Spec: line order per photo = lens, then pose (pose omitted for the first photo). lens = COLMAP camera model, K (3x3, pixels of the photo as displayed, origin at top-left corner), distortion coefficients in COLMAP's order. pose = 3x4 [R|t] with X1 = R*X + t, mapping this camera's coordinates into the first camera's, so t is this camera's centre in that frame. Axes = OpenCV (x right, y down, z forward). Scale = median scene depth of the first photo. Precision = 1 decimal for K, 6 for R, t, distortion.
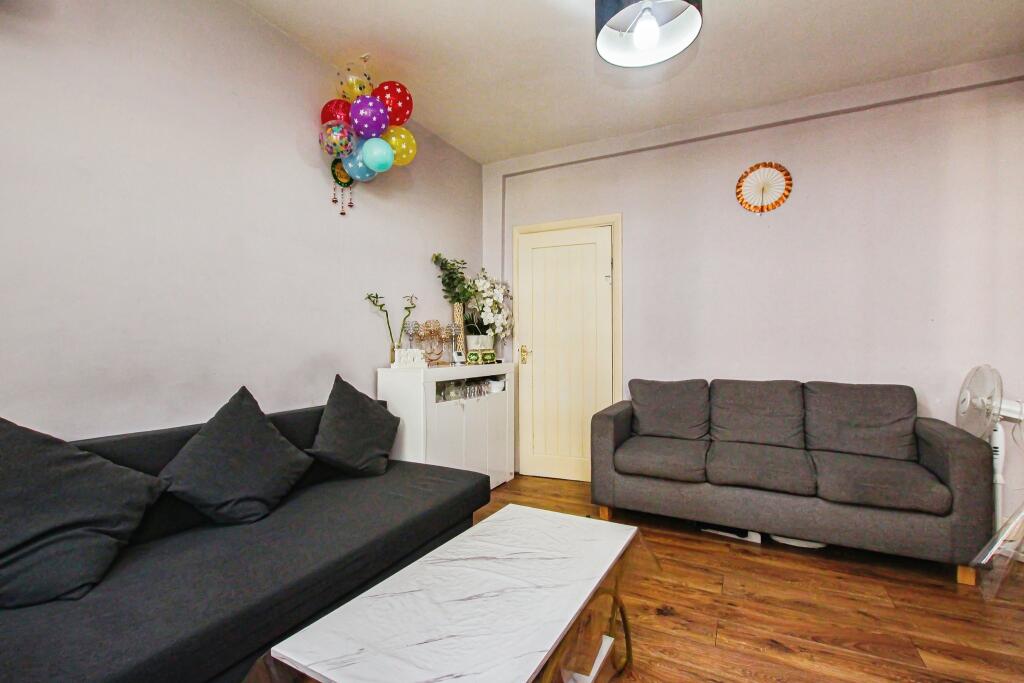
lens RADIAL K [[467.1, 0, 512.0], [0, 467.1, 341.5], [0, 0, 1]] dist [-0.000762, -0.001074]
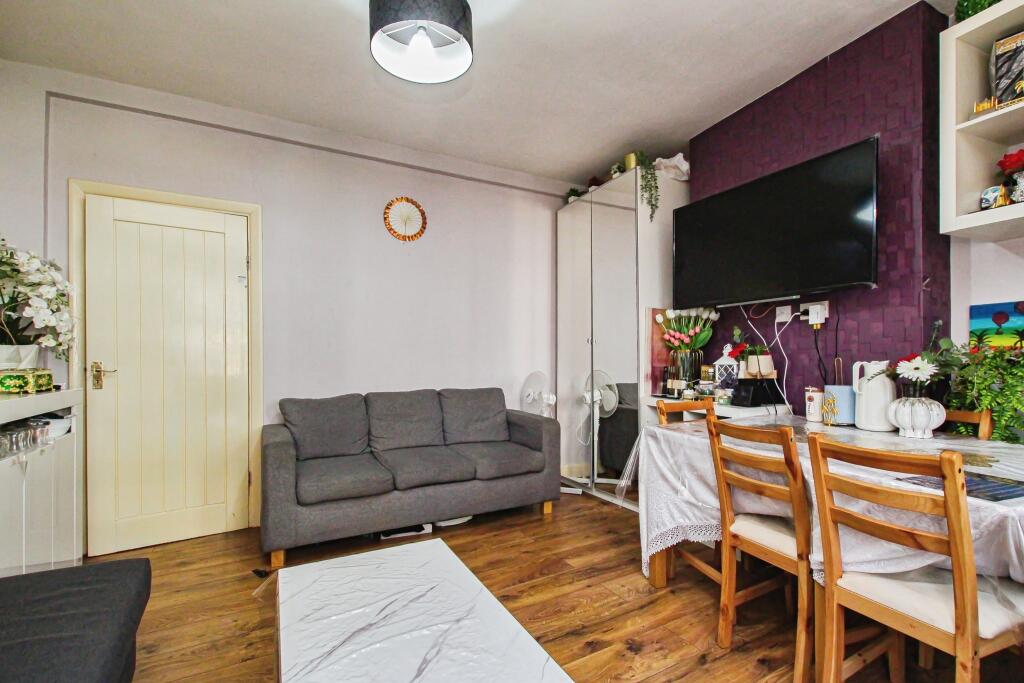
lens RADIAL K [[472.3, 0, 512.8], [0, 472.3, 355.1], [0, 0, 1]] dist [0.004693, -0.000168]
pose [[0.541391, 0.004307, 0.840760, -0.325728], [0.000620, 0.999985, -0.005523, 0.004342], [-0.840771, 0.003512, 0.541380, 0.196842]]
